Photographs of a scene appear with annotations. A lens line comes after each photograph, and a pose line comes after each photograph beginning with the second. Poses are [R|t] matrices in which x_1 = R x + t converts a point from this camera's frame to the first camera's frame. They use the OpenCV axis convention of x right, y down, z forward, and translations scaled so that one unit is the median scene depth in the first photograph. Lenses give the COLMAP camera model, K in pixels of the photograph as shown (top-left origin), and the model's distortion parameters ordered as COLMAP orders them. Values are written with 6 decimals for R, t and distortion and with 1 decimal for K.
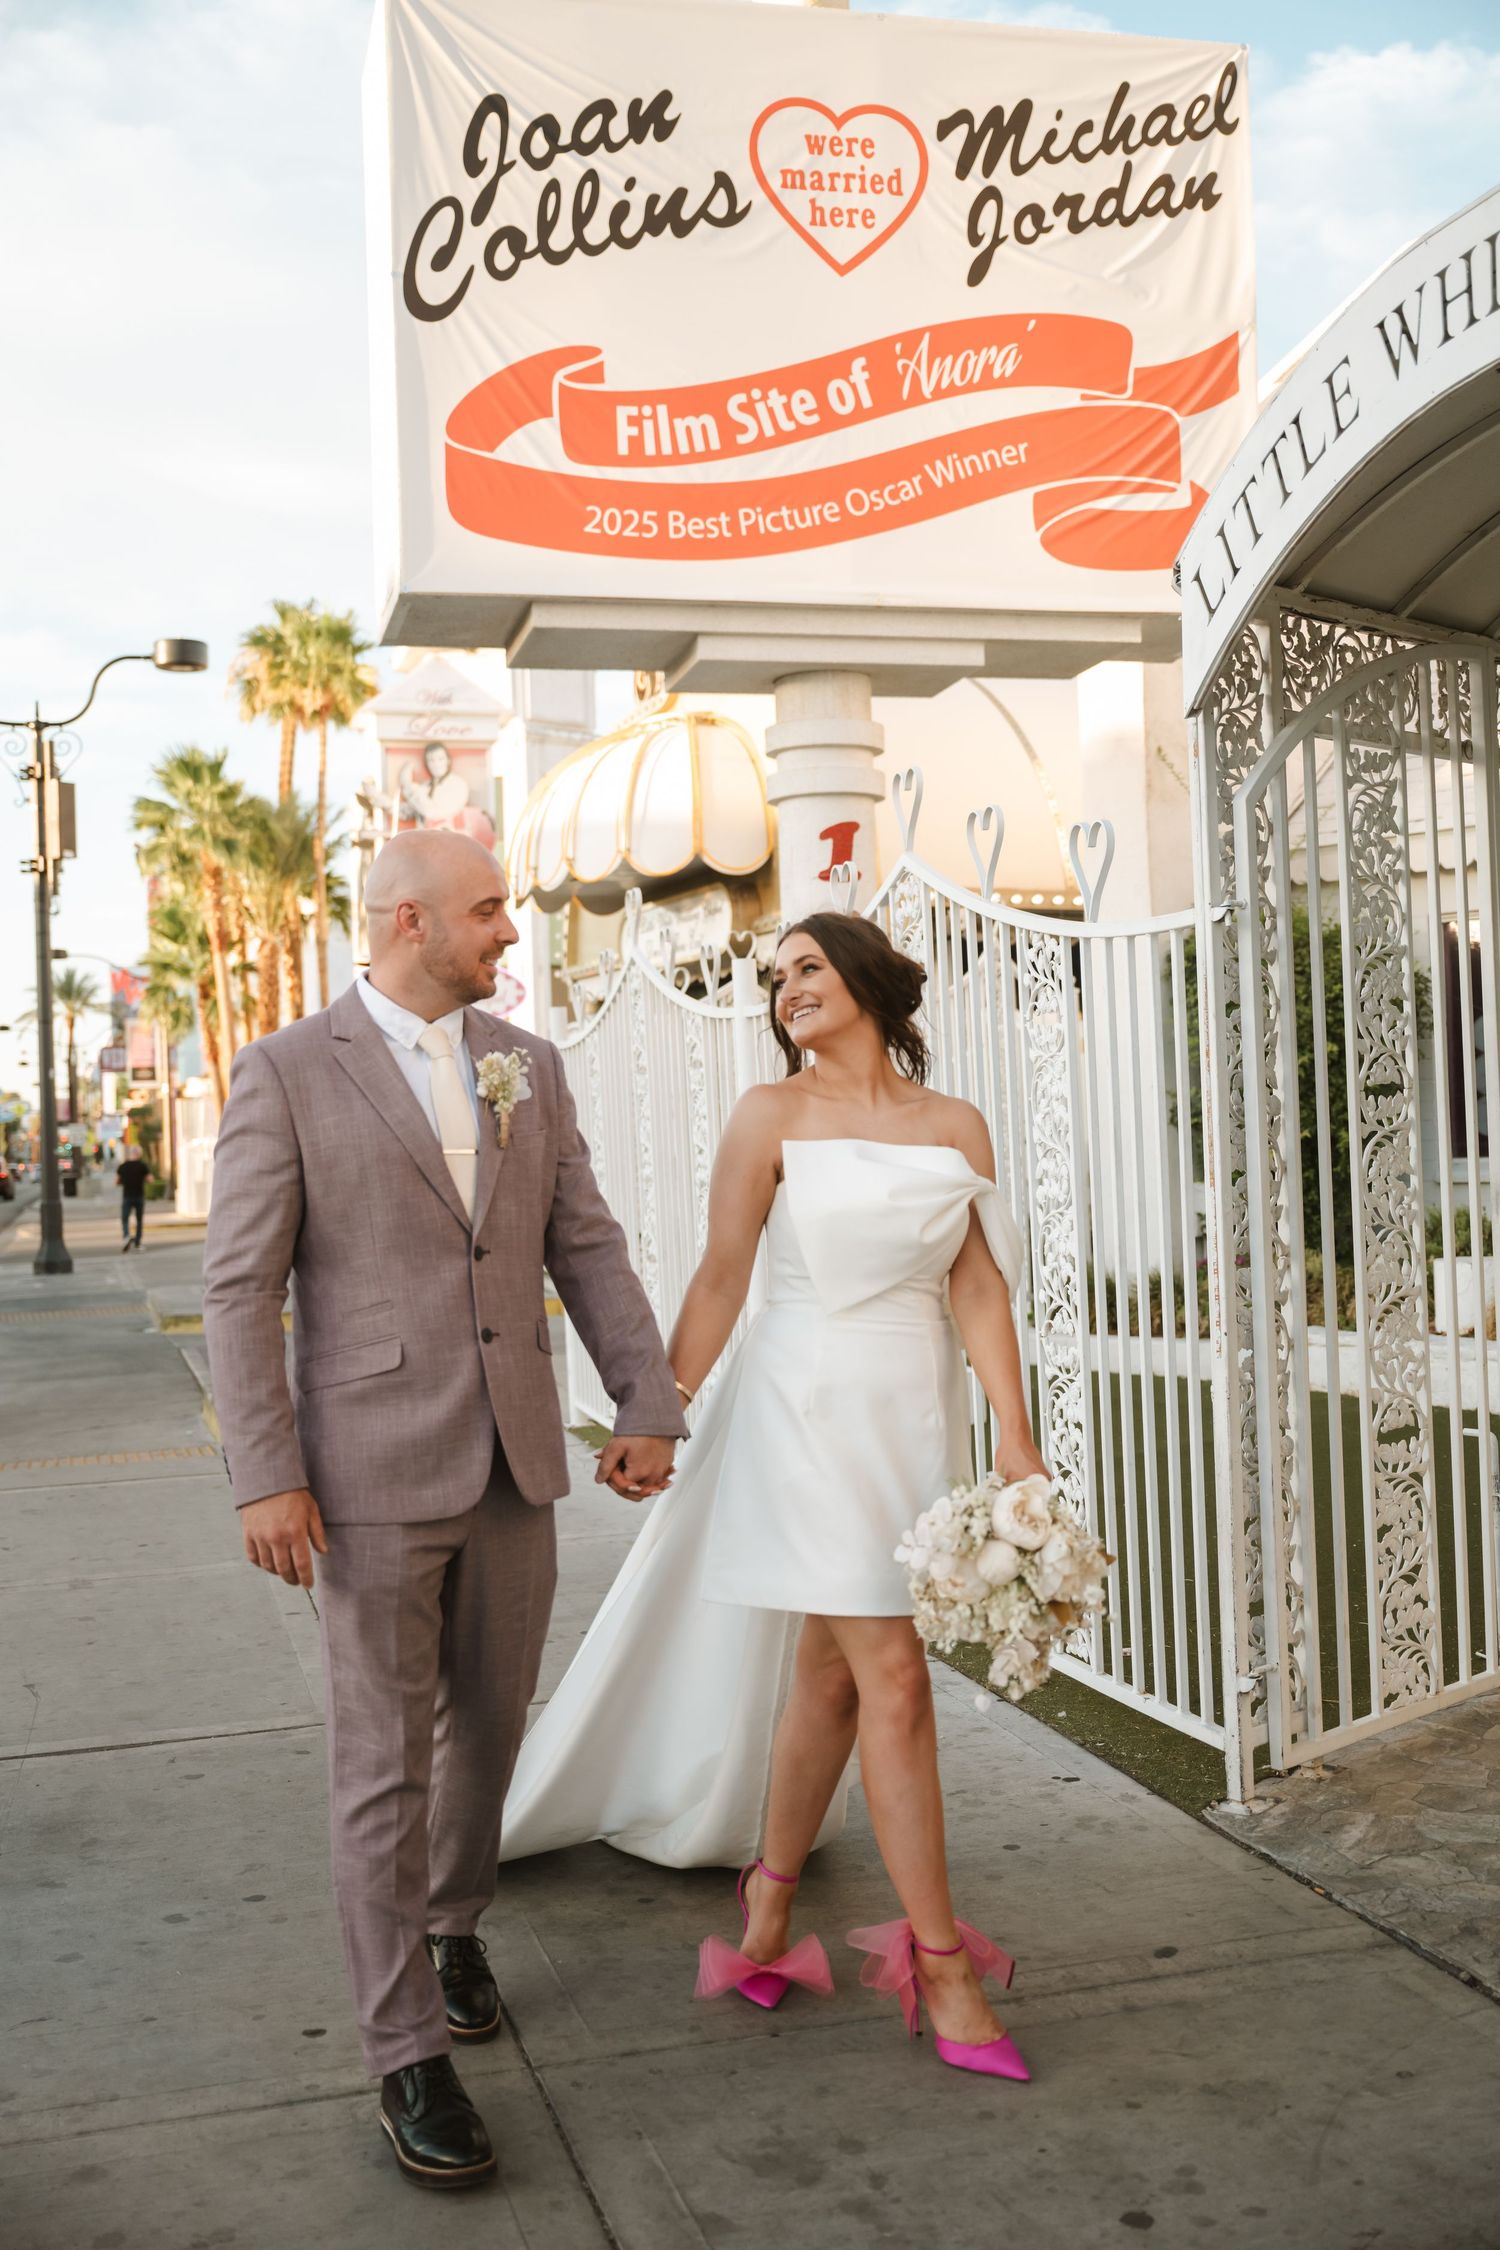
lens RADIAL K [[2382.9, 0, 750.0], [0, 2382.9, 1125.0], [0, 0, 1]] dist [-0.001446, 0.030663]
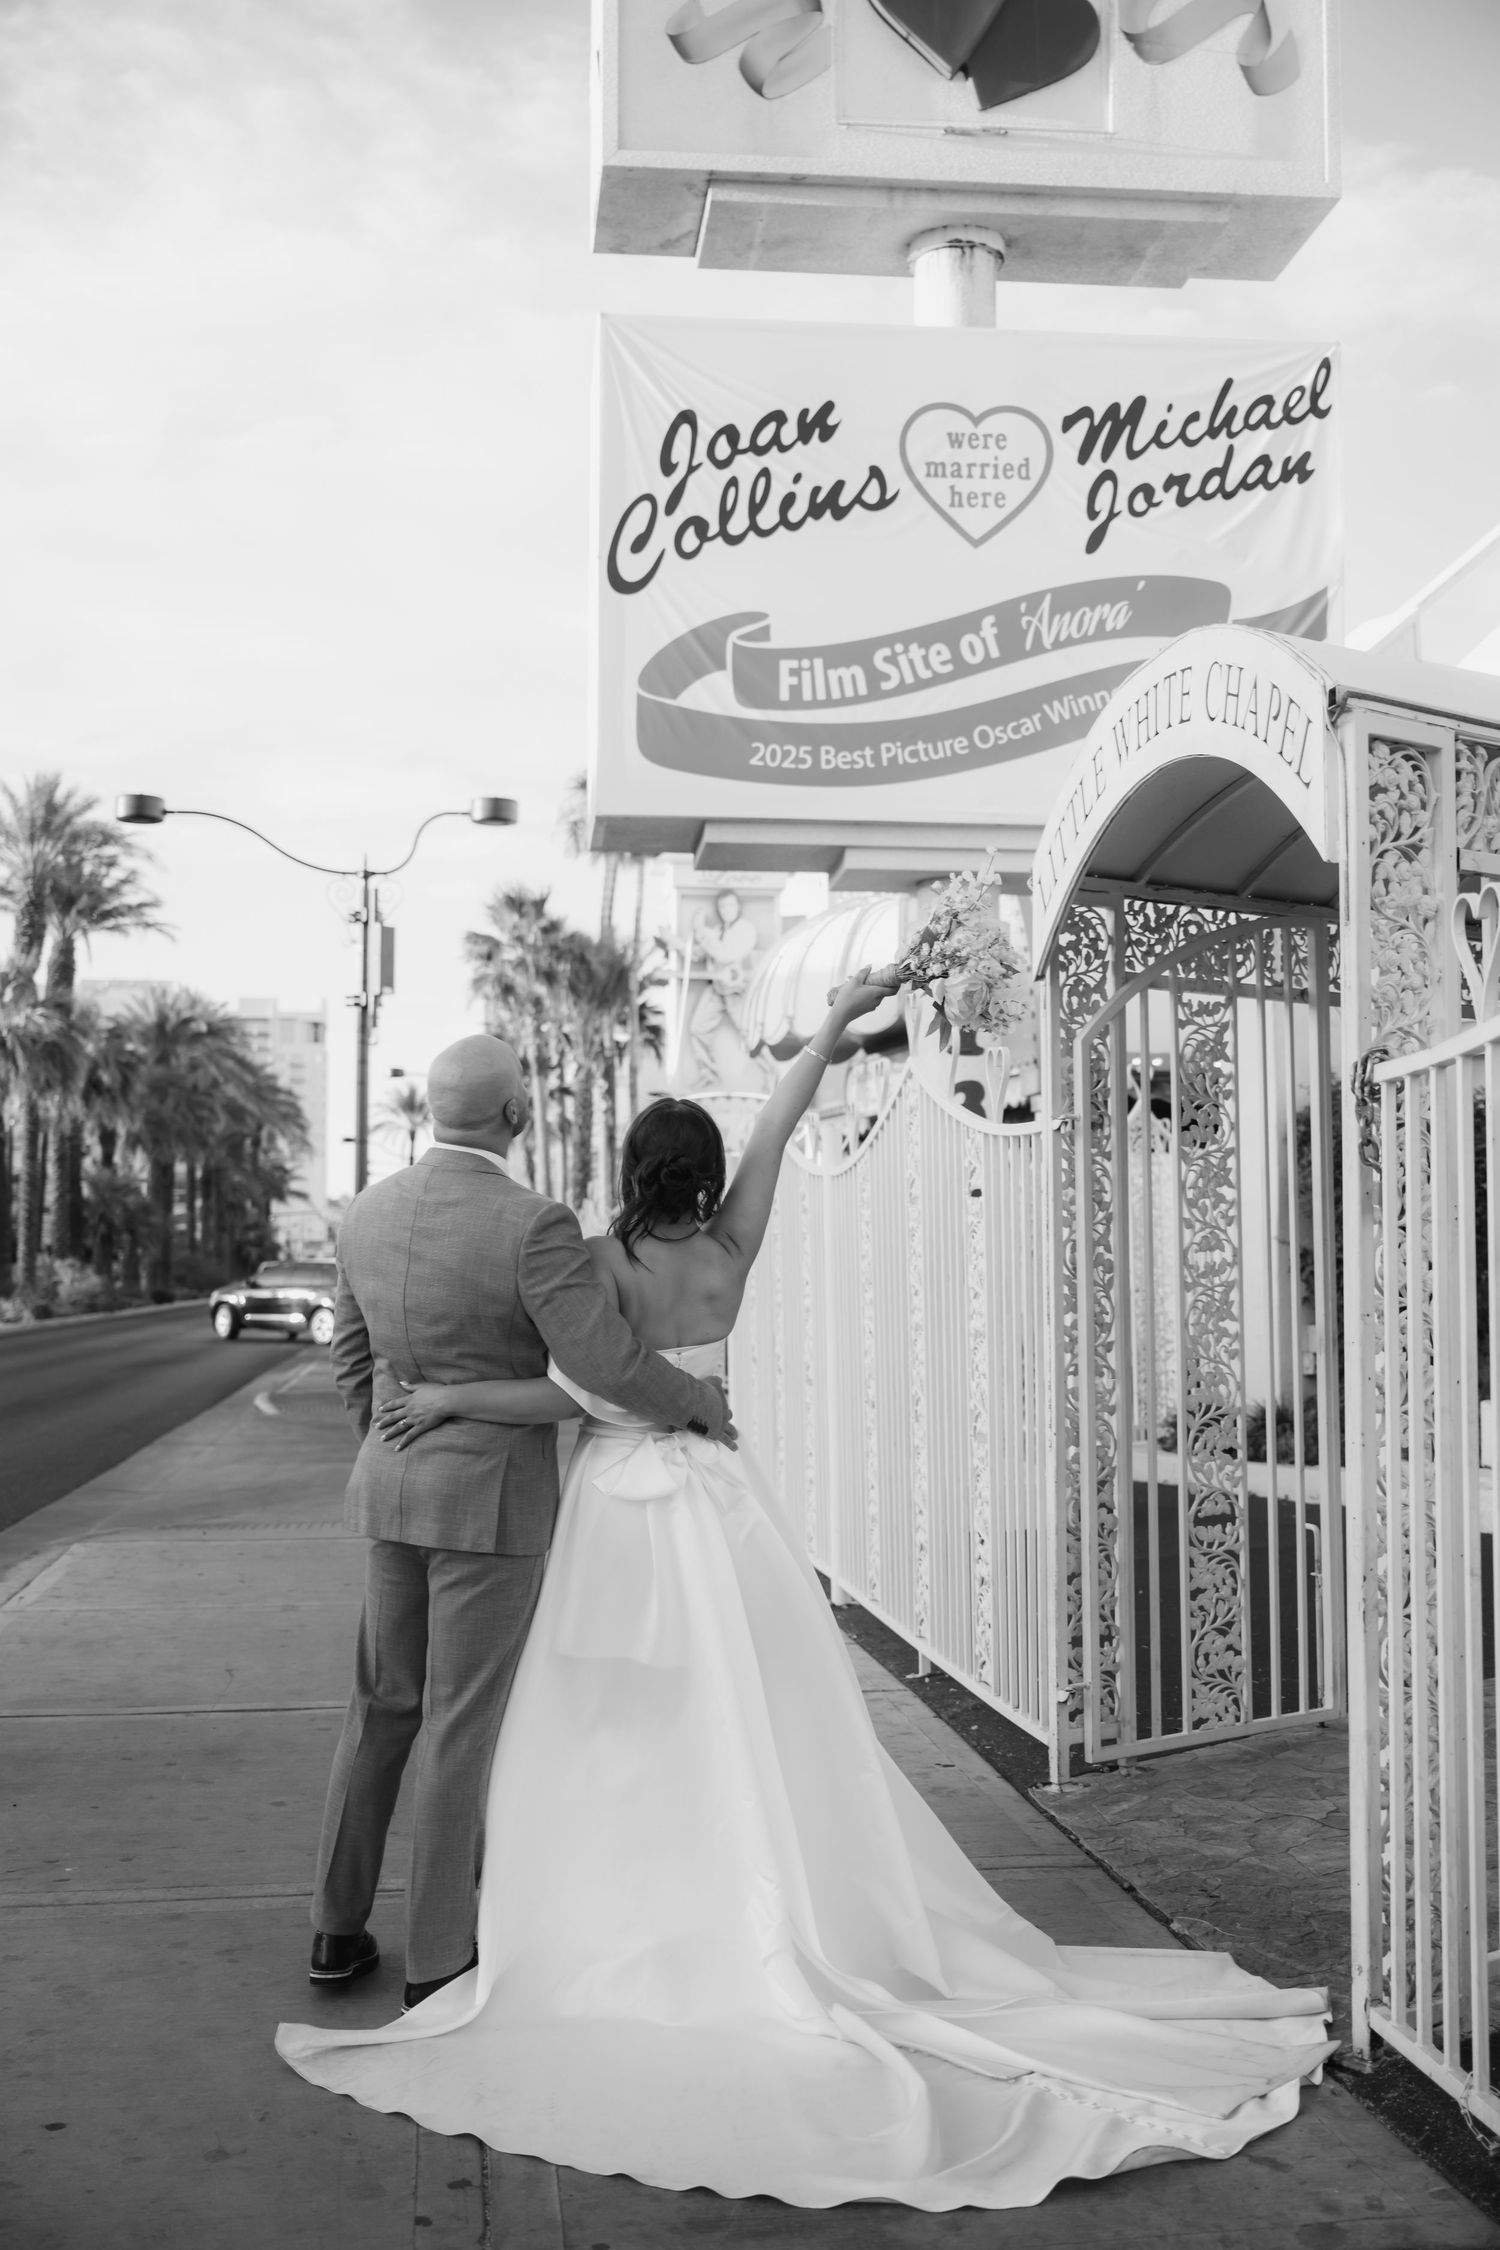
lens RADIAL K [[2455.9, 0, 750.0], [0, 2455.9, 1125.0], [0, 0, 1]] dist [0.012474, 0.003678]
pose [[0.988146, 0.024850, -0.151490, 0.121345], [-0.032299, 0.998377, -0.046905, -0.008476], [0.150079, 0.051242, 0.987345, -0.213076]]
